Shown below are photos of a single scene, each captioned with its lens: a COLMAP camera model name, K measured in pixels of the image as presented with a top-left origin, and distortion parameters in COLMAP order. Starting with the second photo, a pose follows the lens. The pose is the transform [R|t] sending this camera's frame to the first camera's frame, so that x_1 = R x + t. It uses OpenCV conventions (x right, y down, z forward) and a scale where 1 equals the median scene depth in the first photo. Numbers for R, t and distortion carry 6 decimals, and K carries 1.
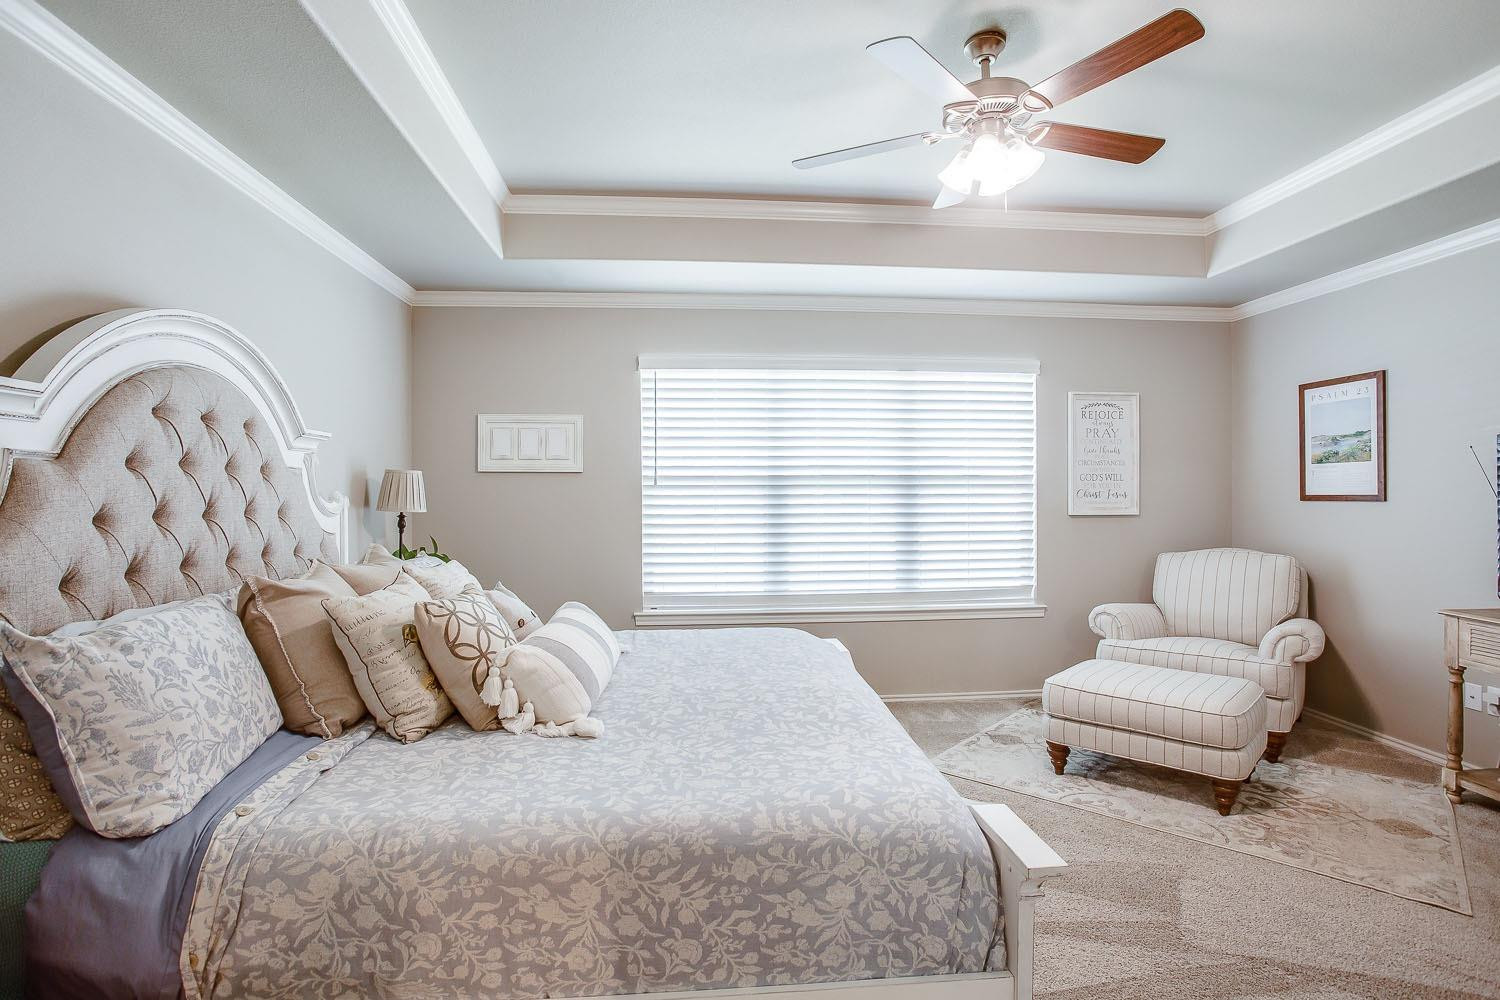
lens RADIAL K [[759.6, 0, 748.1], [0, 759.6, 485.8], [0, 0, 1]] dist [-0.053318, 0.028942]
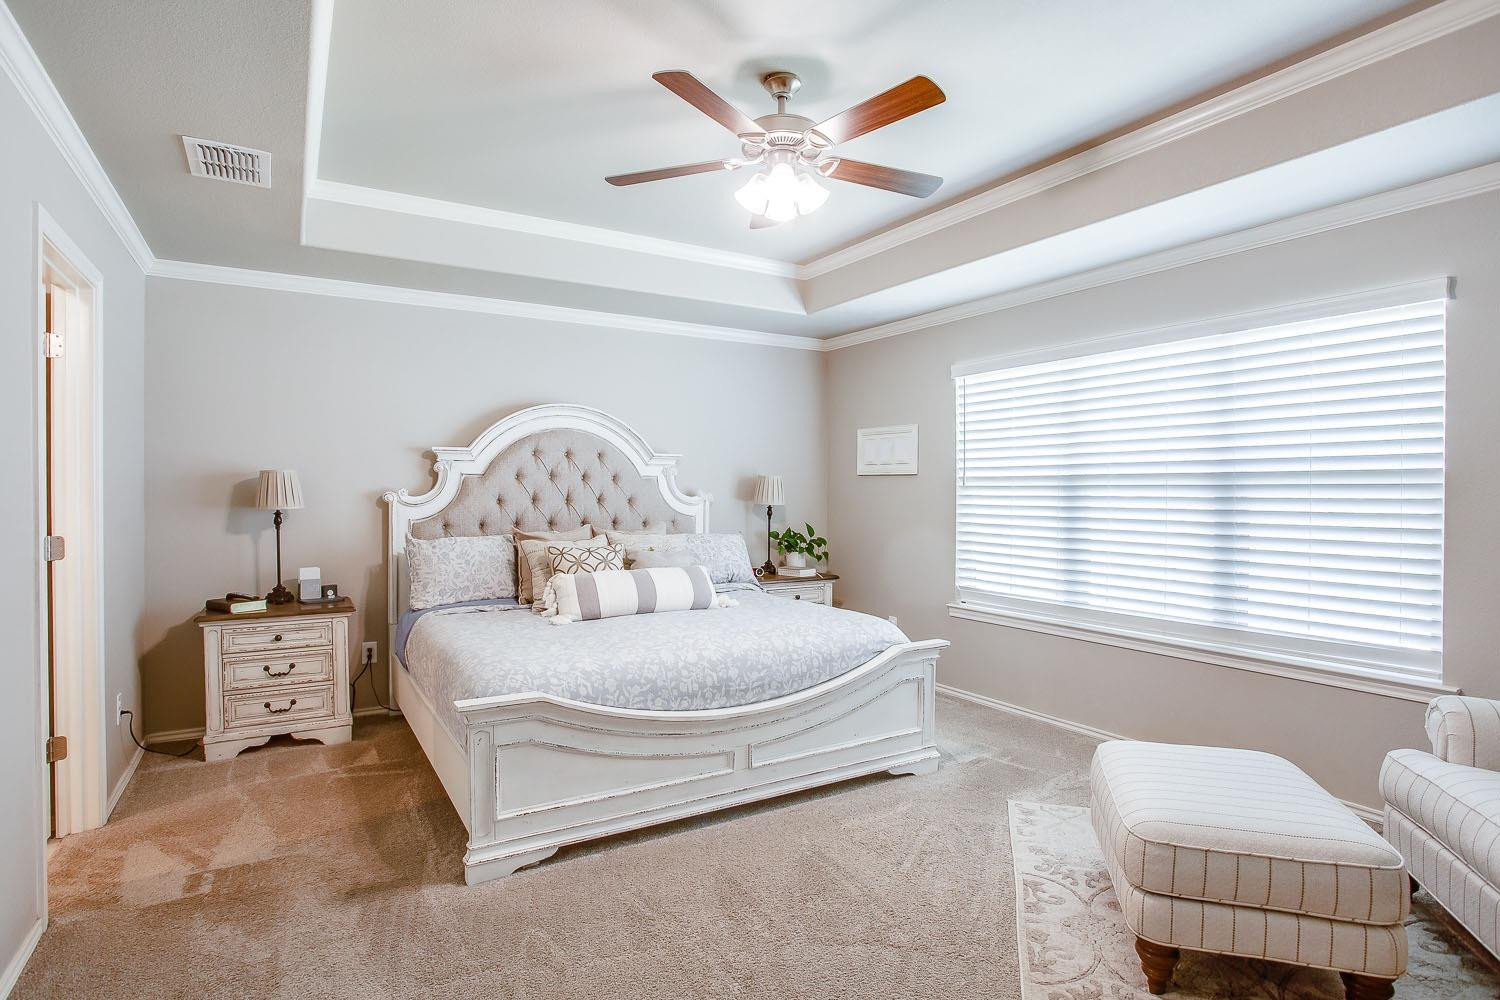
lens RADIAL K [[770.6, 0, 746.5], [0, 770.6, 499.0], [0, 0, 1]] dist [-0.067254, 0.034277]
pose [[0.437130, 0.014932, -0.899274, 0.721566], [0.001369, 0.999850, 0.017267, -0.001101], [0.899397, -0.008779, 0.437044, 0.267007]]
